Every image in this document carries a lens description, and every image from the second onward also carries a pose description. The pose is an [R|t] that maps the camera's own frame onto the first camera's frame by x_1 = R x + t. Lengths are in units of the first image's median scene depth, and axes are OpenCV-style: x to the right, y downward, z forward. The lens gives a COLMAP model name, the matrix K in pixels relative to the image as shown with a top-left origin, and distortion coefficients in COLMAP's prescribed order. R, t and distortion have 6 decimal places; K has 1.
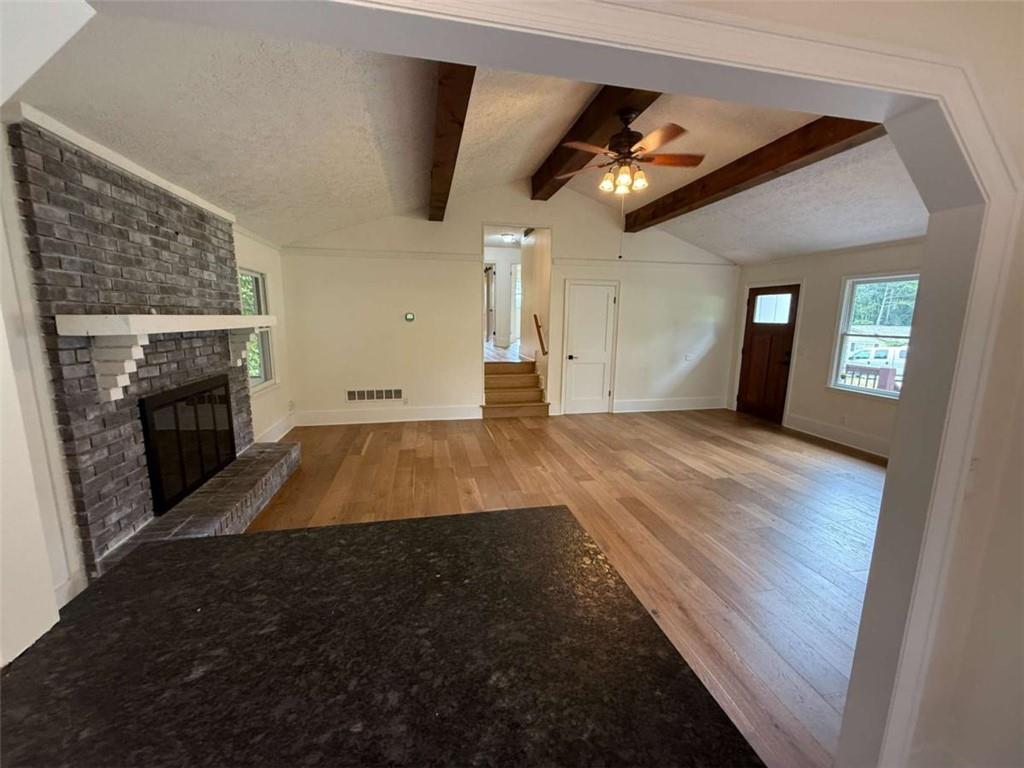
lens RADIAL K [[406.4, 0, 509.0], [0, 406.4, 383.3], [0, 0, 1]] dist [0.000178, -0.000160]
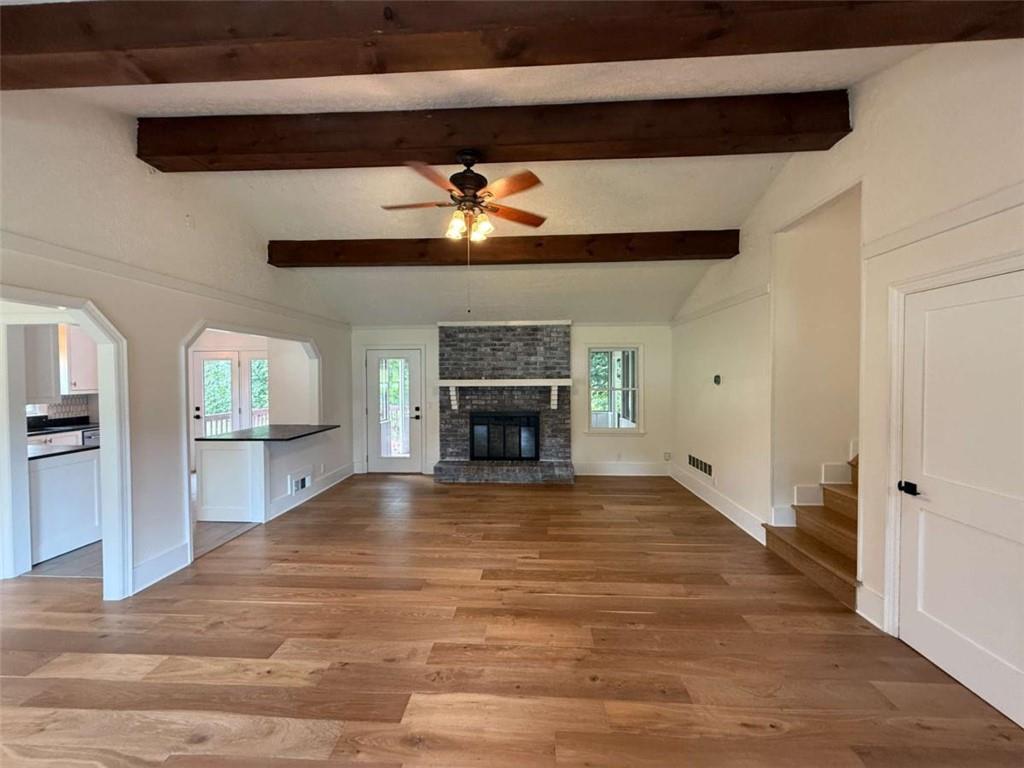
lens RADIAL K [[406.4, 0, 509.0], [0, 406.4, 383.3], [0, 0, 1]] dist [0.000178, -0.000160]
pose [[-0.262422, 0.009454, -0.964907, 1.306793], [-0.151420, 0.987161, 0.050853, -0.265053], [0.952999, 0.159451, -0.257621, 1.608634]]
